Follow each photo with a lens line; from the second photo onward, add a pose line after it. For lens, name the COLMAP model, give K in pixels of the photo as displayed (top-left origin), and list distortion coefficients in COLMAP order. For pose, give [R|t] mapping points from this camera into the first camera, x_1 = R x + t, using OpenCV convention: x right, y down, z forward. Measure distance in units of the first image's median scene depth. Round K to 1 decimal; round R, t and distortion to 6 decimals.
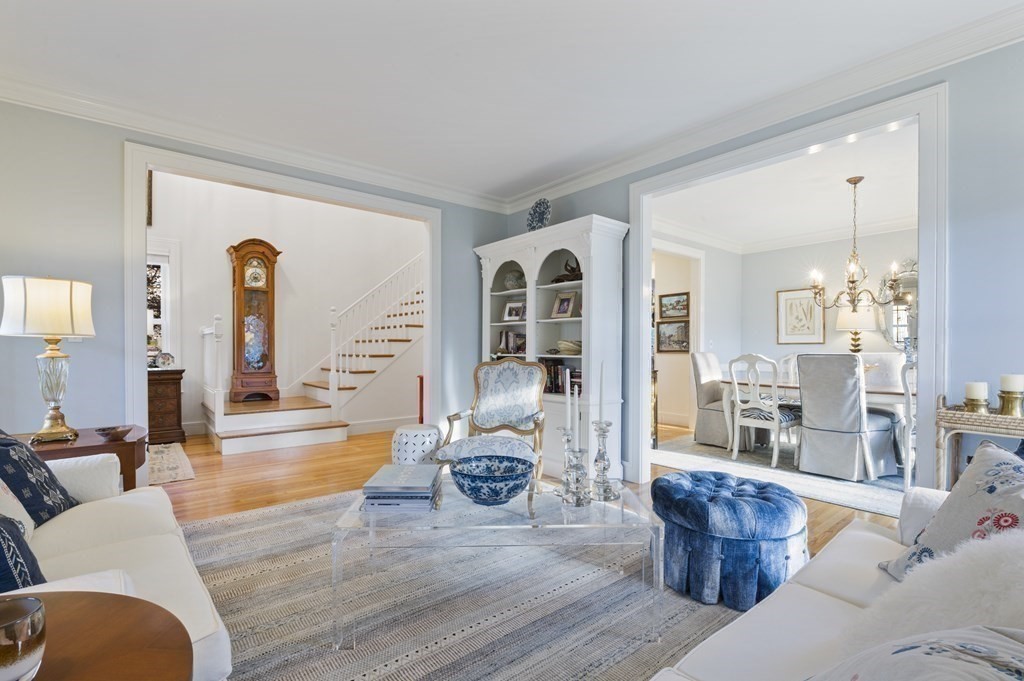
lens RADIAL K [[485.7, 0, 514.3], [0, 485.7, 349.2], [0, 0, 1]] dist [0.000399, 0.000248]
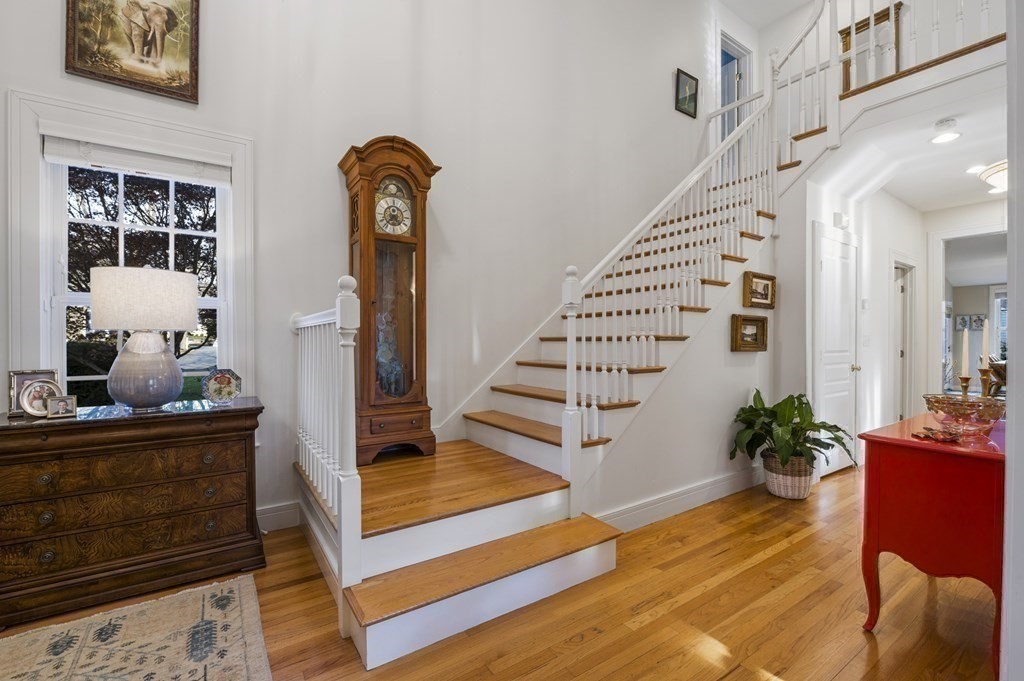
lens RADIAL K [[454.0, 0, 511.3], [0, 454.0, 336.9], [0, 0, 1]] dist [-0.002184, 0.000013]
pose [[0.996647, -0.007630, -0.081460, -0.378943], [0.006381, 0.999858, -0.015582, -0.012961], [0.081568, 0.015010, 0.996555, 0.547899]]
